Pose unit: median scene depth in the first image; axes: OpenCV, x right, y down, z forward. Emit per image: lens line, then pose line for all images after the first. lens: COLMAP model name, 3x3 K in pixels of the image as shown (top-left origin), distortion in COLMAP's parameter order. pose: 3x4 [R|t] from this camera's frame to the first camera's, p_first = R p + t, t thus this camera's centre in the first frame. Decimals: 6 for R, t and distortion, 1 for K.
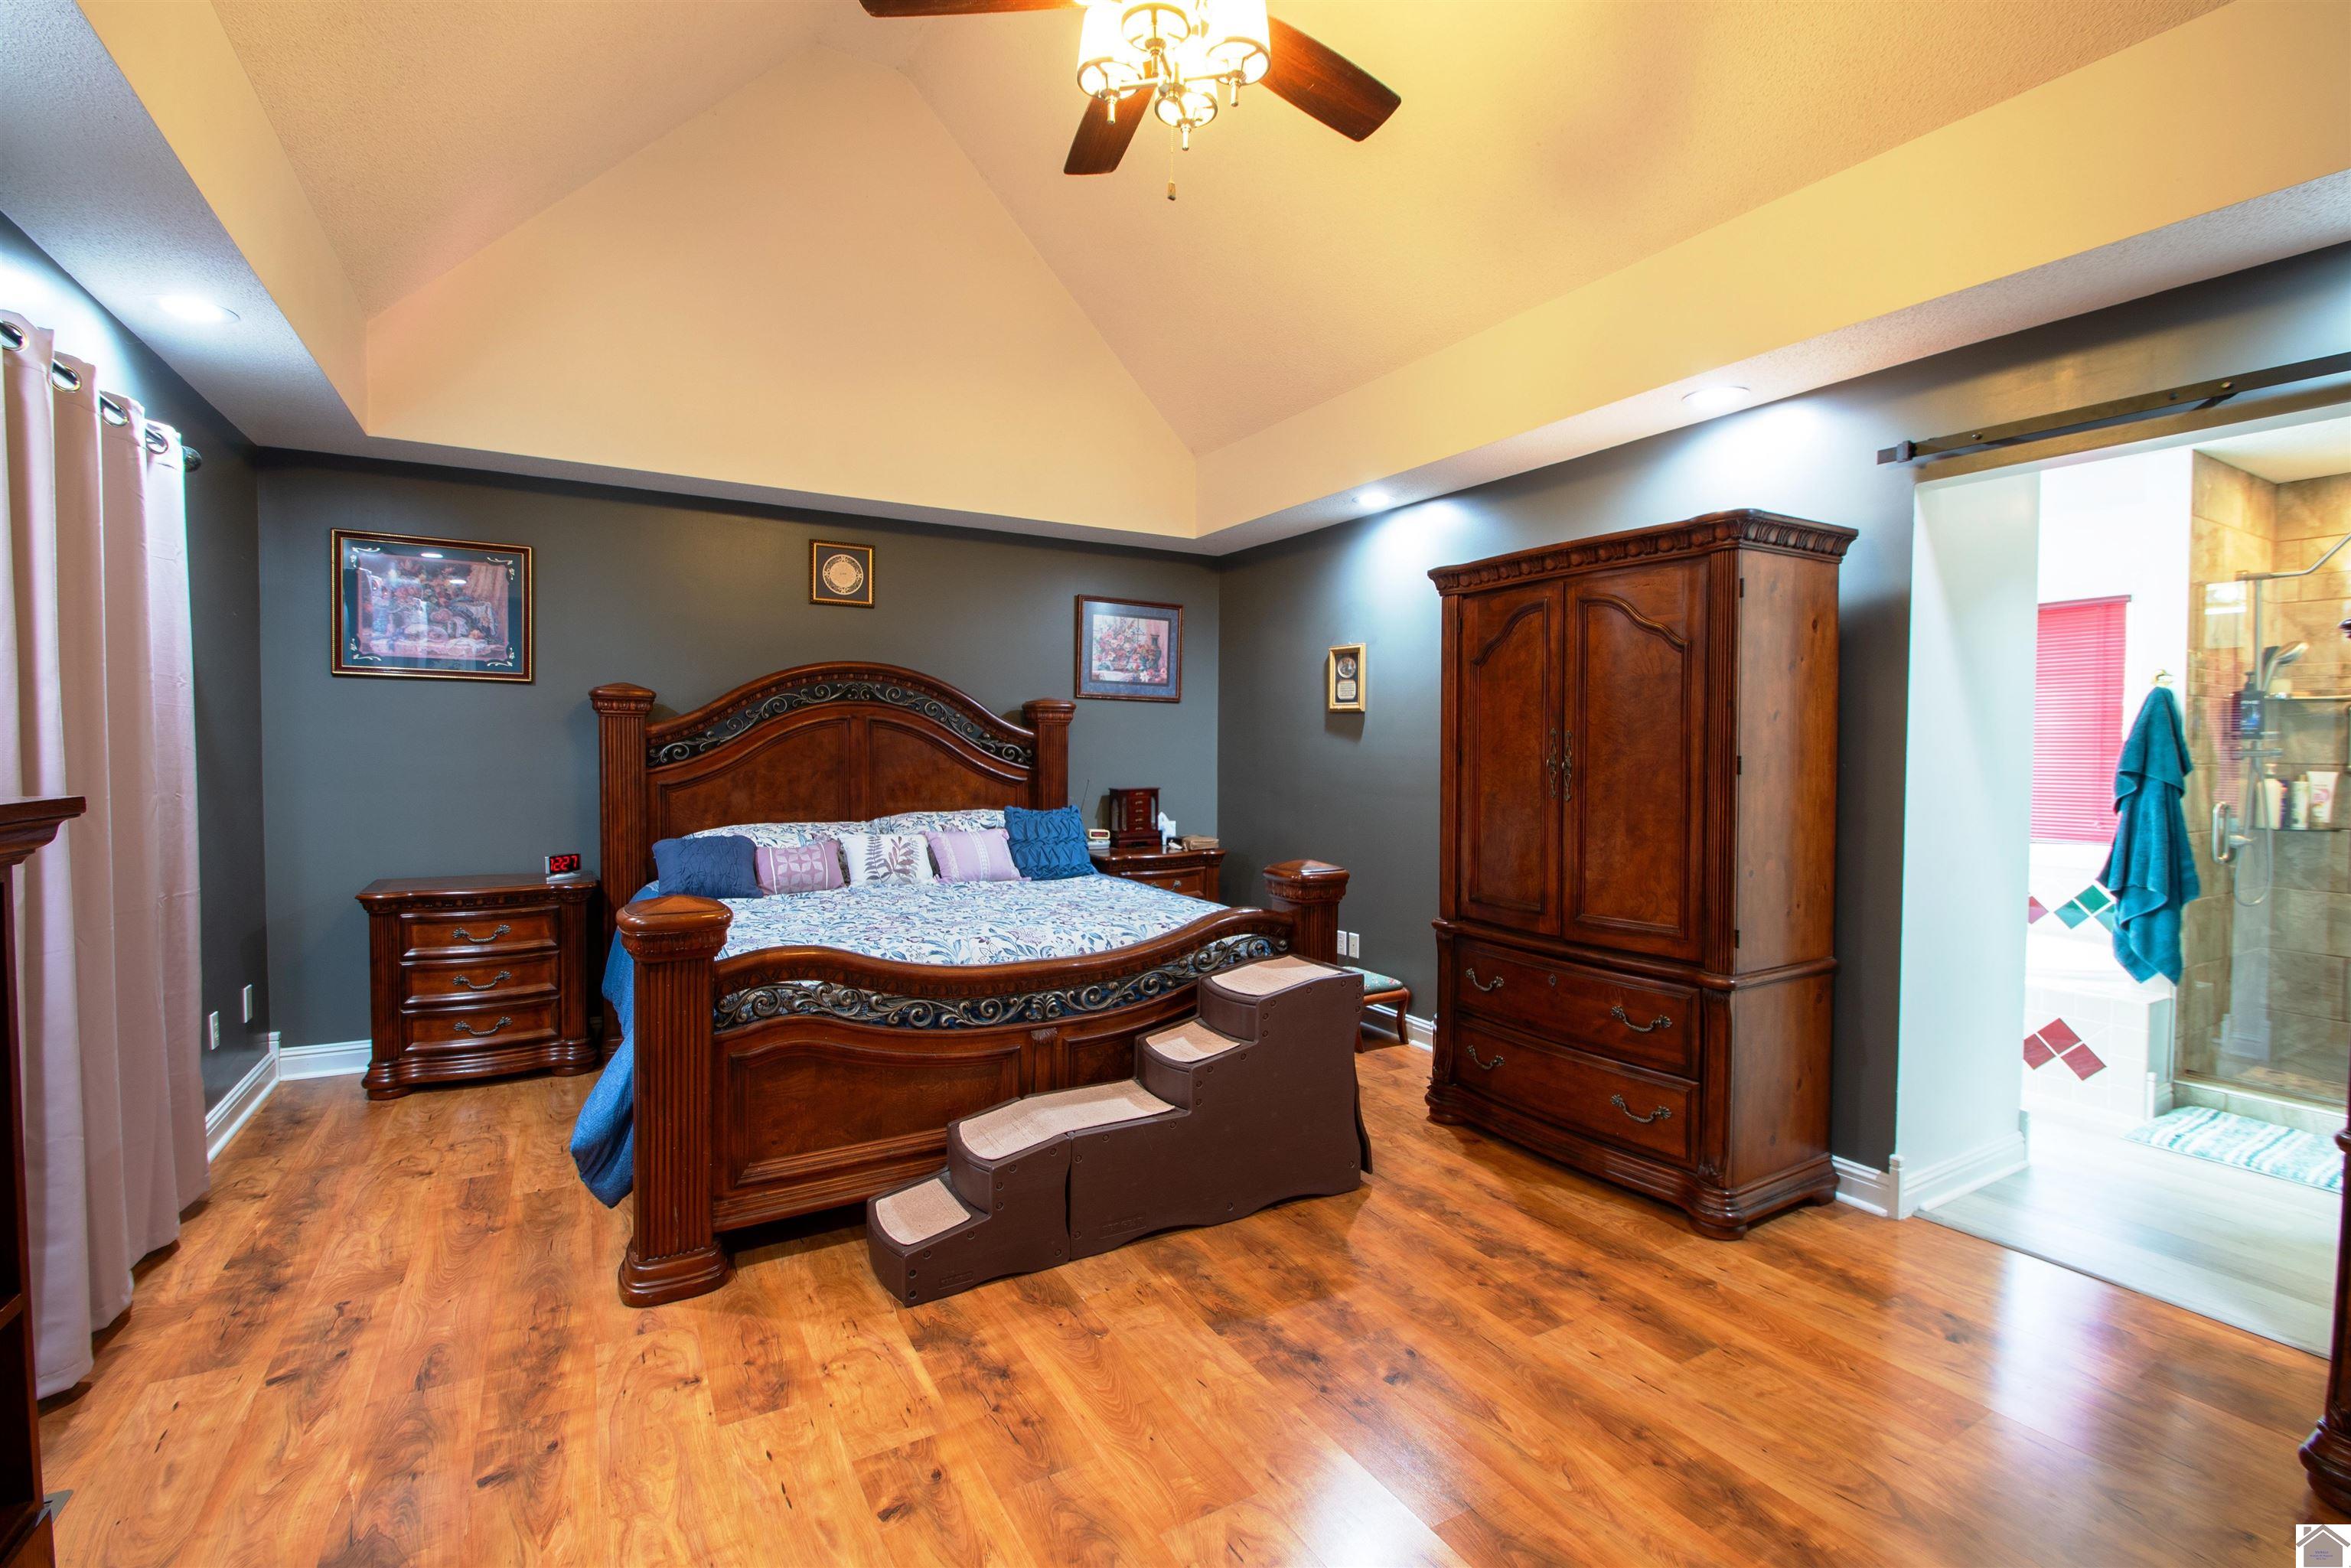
lens RADIAL K [[1045.8, 0, 1183.3], [0, 1045.8, 776.0], [0, 0, 1]] dist [0.014036, -0.015462]
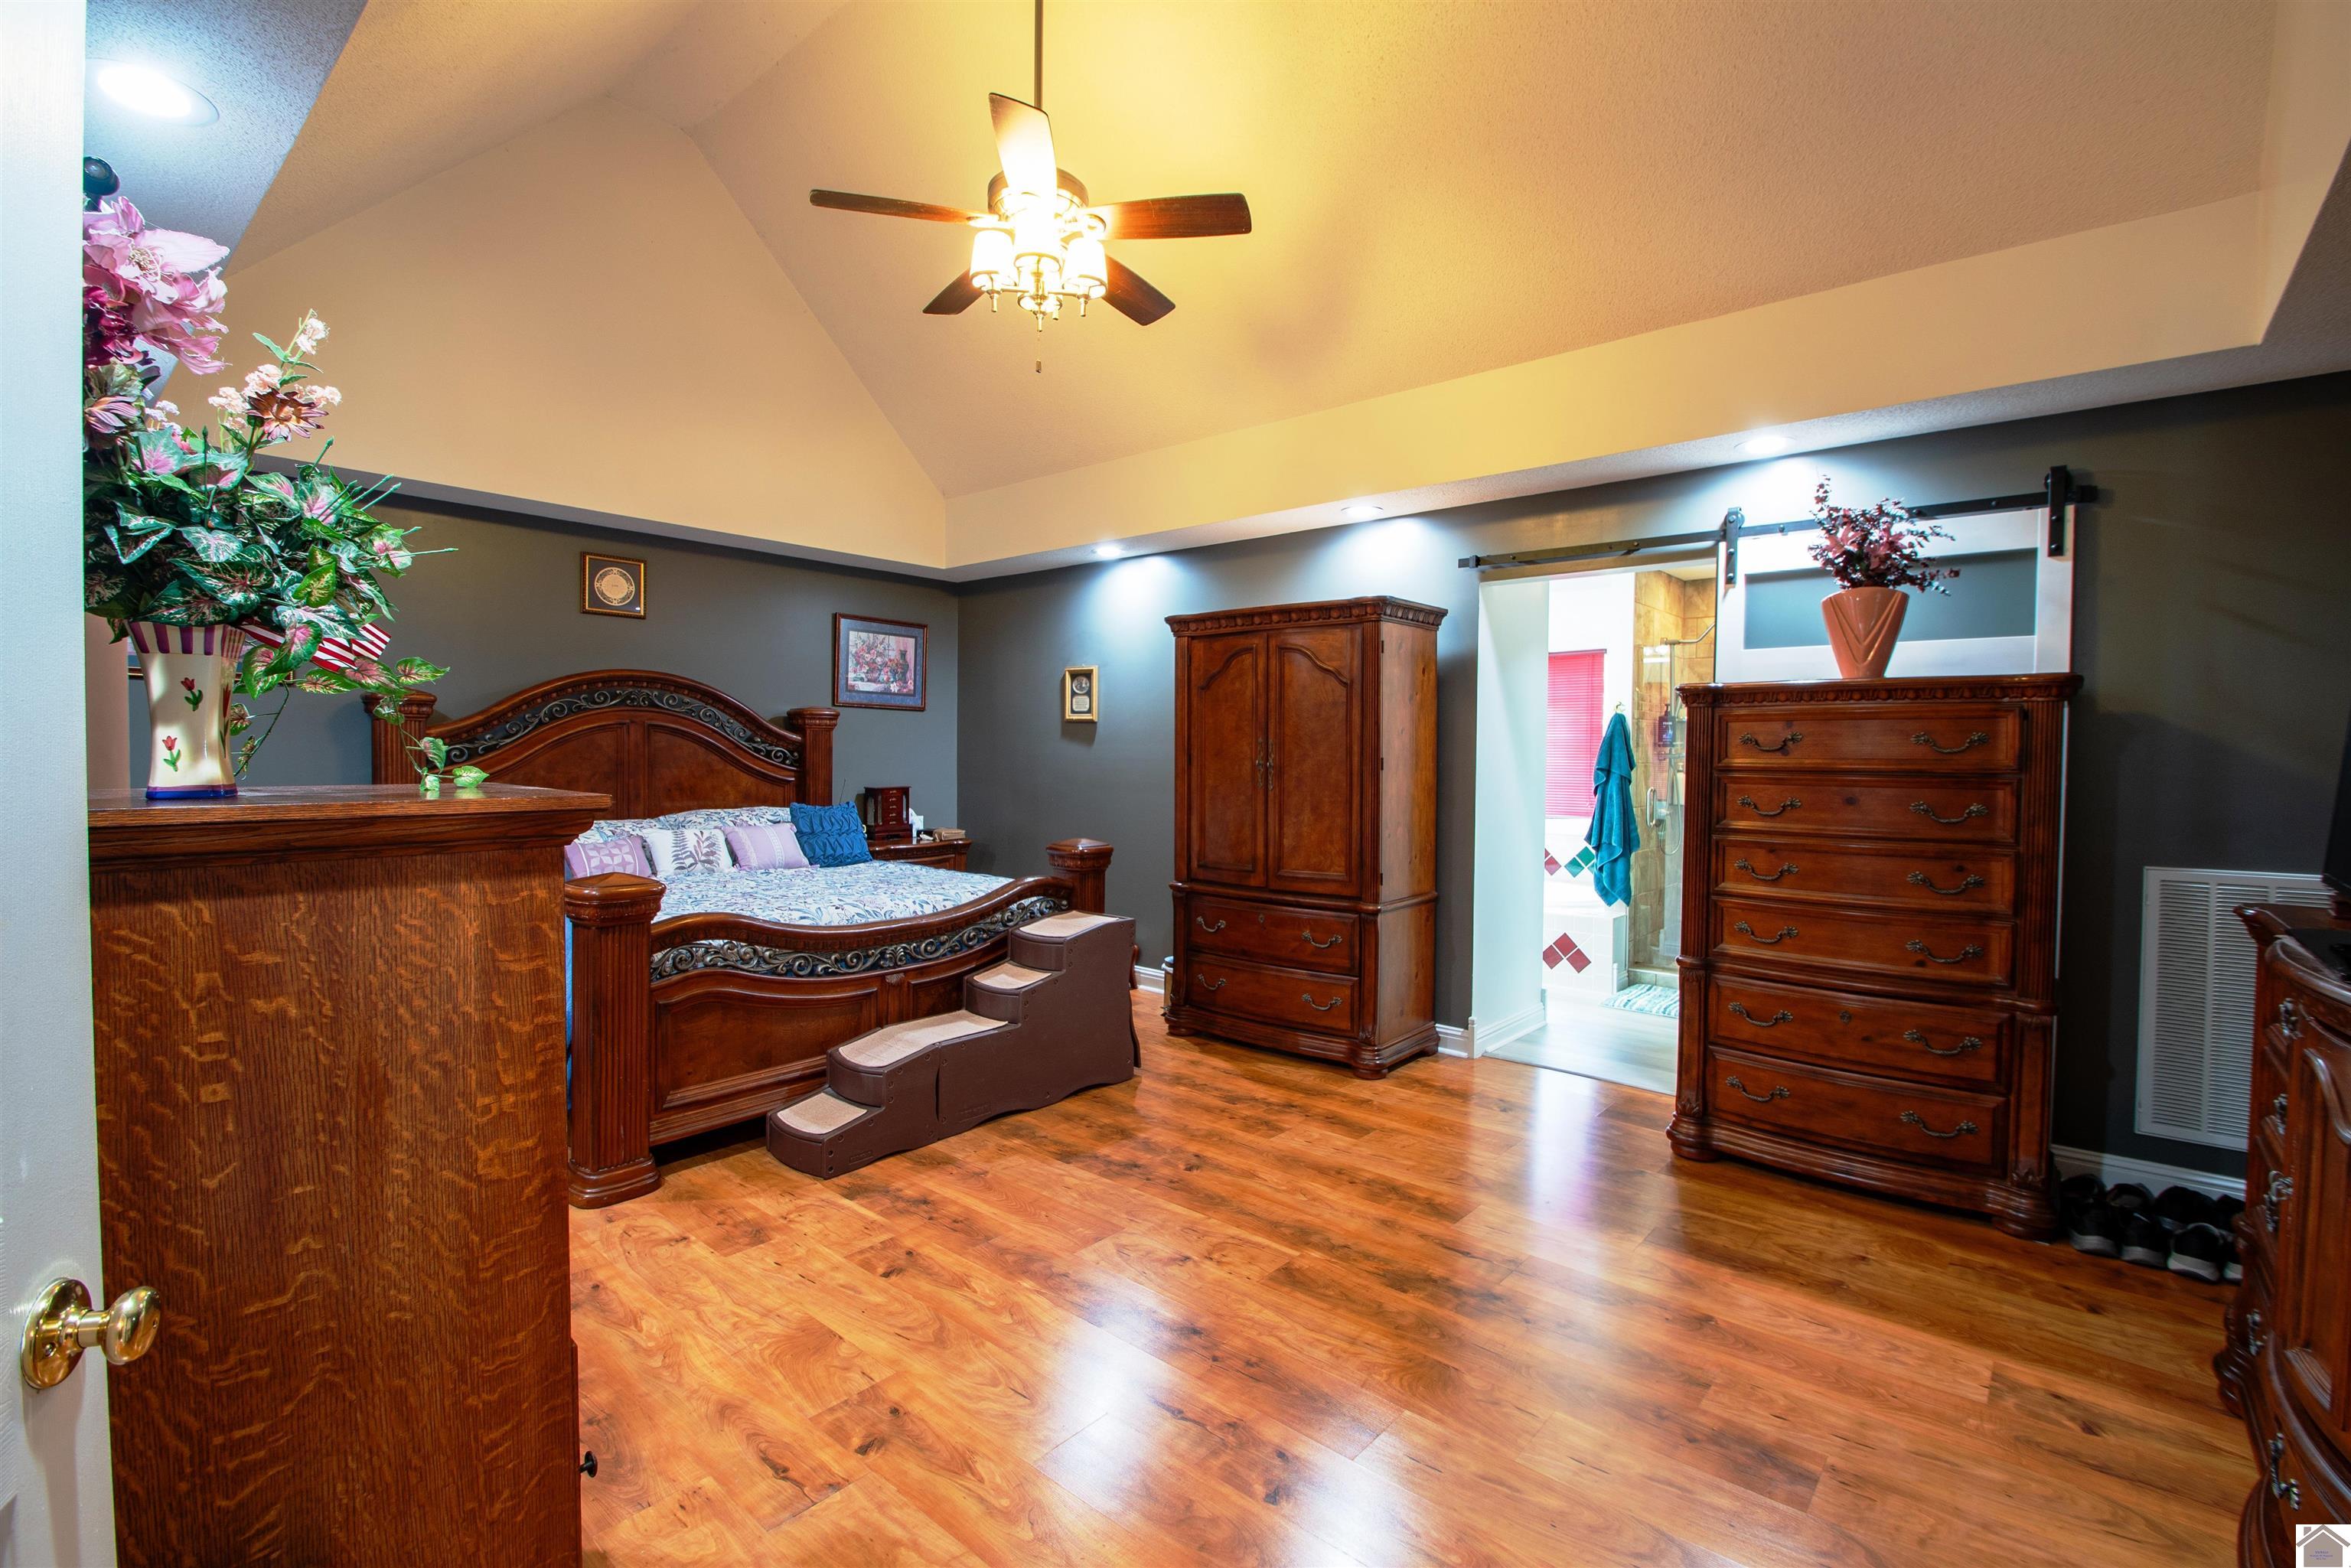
lens RADIAL K [[1045.8, 0, 1183.3], [0, 1045.8, 776.0], [0, 0, 1]] dist [0.014036, -0.015462]
pose [[0.945386, -0.005751, 0.325903, -0.208563], [0.006728, 0.999976, -0.001869, 0.007332], [-0.325884, 0.003960, 0.945401, -0.299285]]
